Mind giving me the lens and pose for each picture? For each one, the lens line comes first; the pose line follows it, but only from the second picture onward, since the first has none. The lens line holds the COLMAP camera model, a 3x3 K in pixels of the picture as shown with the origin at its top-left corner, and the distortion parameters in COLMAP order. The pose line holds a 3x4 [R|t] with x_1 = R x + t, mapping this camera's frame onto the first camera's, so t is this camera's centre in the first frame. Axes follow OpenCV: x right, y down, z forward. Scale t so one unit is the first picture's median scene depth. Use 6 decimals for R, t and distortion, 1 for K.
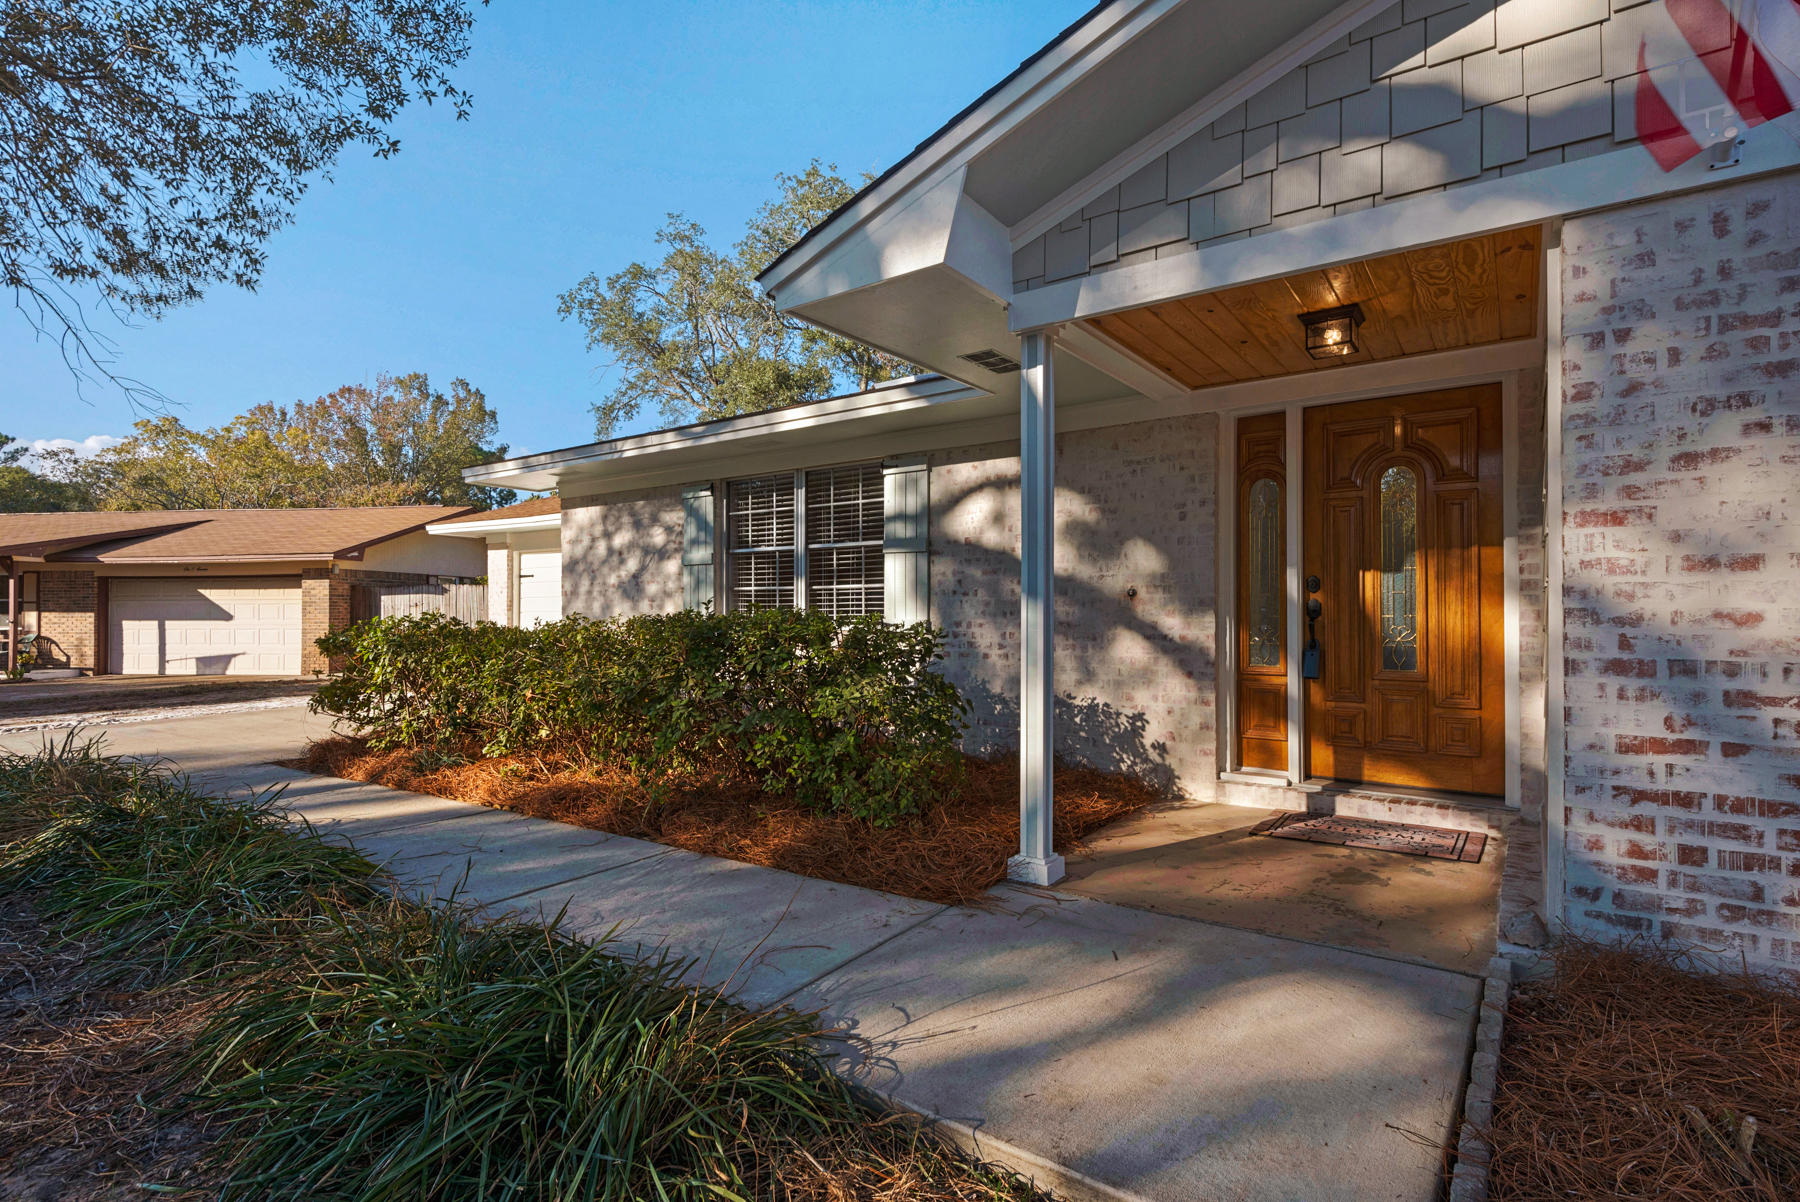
lens RADIAL K [[873.2, 0, 895.8], [0, 873.2, 616.2], [0, 0, 1]] dist [0.015382, 0.000067]
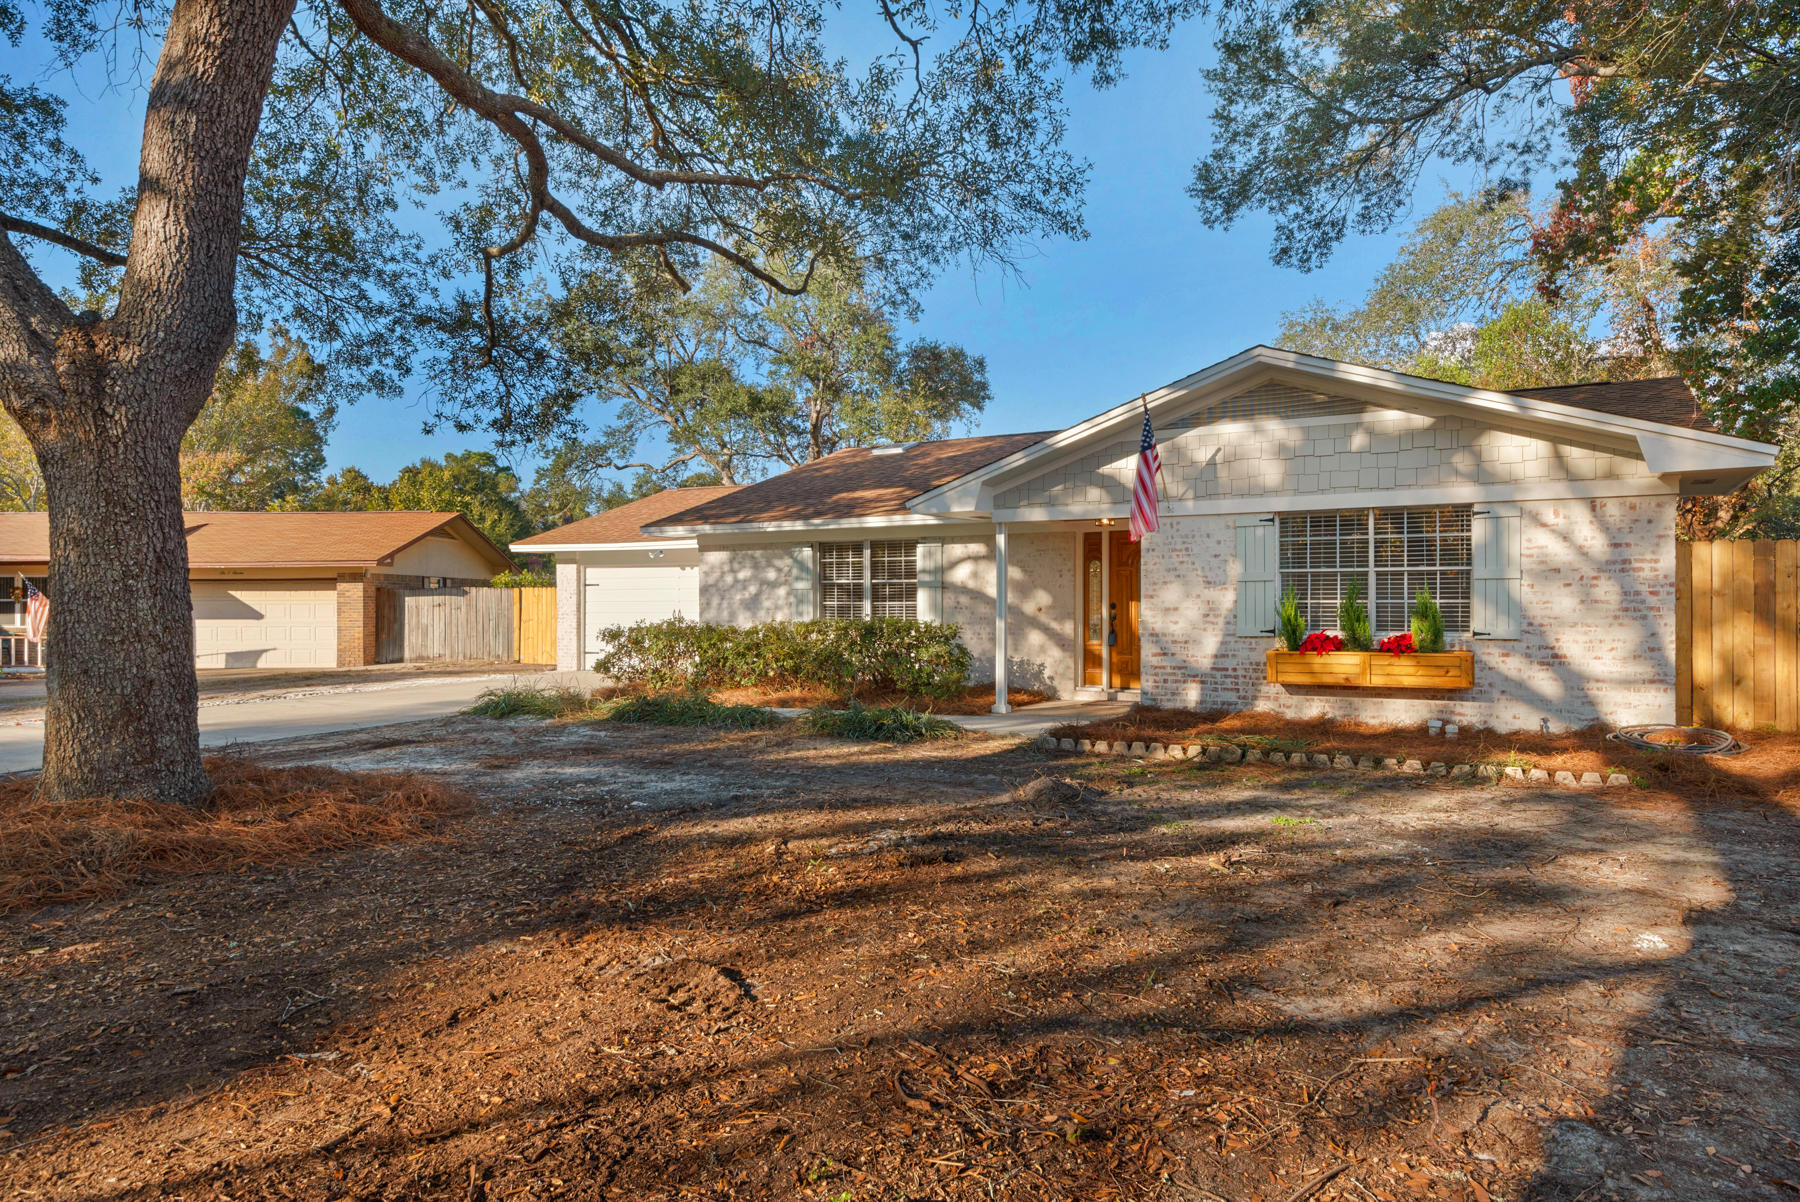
lens RADIAL K [[1106.1, 0, 885.4], [0, 1106.1, 592.4], [0, 0, 1]] dist [0.009905, -0.002008]
pose [[0.995752, -0.004803, 0.091956, -0.269383], [0.005414, 0.999965, -0.006402, -0.042940], [-0.091922, 0.006873, 0.995743, -1.265527]]
